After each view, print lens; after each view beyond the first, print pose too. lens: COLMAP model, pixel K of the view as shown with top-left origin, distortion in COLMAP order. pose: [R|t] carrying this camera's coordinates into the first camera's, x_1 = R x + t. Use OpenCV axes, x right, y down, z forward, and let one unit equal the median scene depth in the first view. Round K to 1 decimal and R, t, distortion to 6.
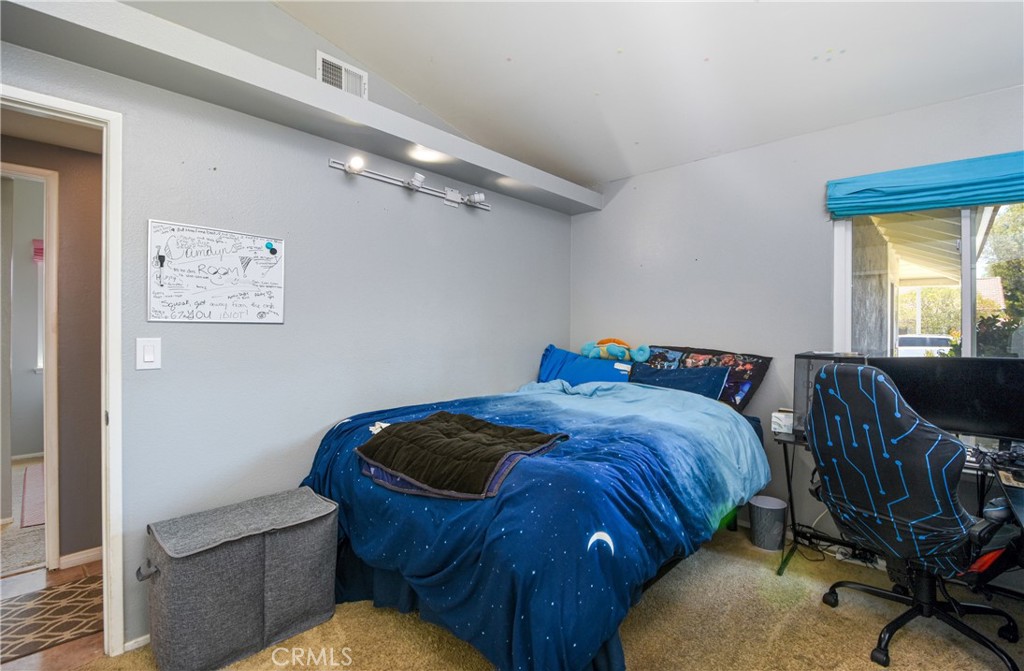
lens RADIAL K [[470.7, 0, 512.0], [0, 470.7, 335.5], [0, 0, 1]] dist [-0.000510, -0.000033]
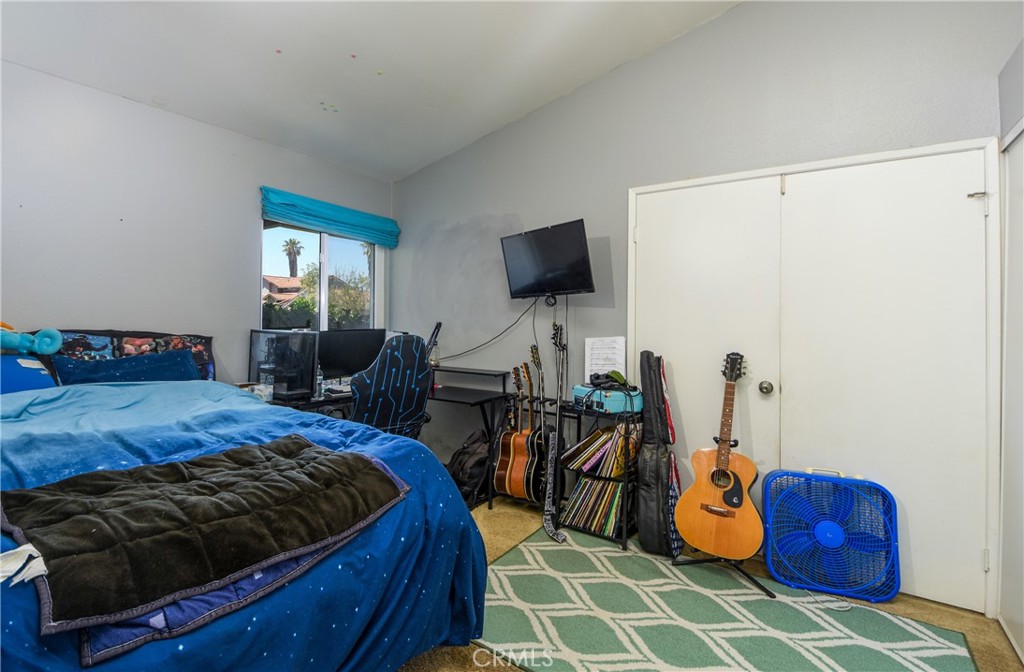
lens RADIAL K [[470.7, 0, 512.0], [0, 470.7, 336.0], [0, 0, 1]] dist [-0.000510, -0.000033]
pose [[-0.157231, -0.044916, 0.986540, -0.511877], [-0.008474, 0.998990, 0.044133, -0.004942], [-0.987526, -0.001421, -0.157453, 0.487902]]
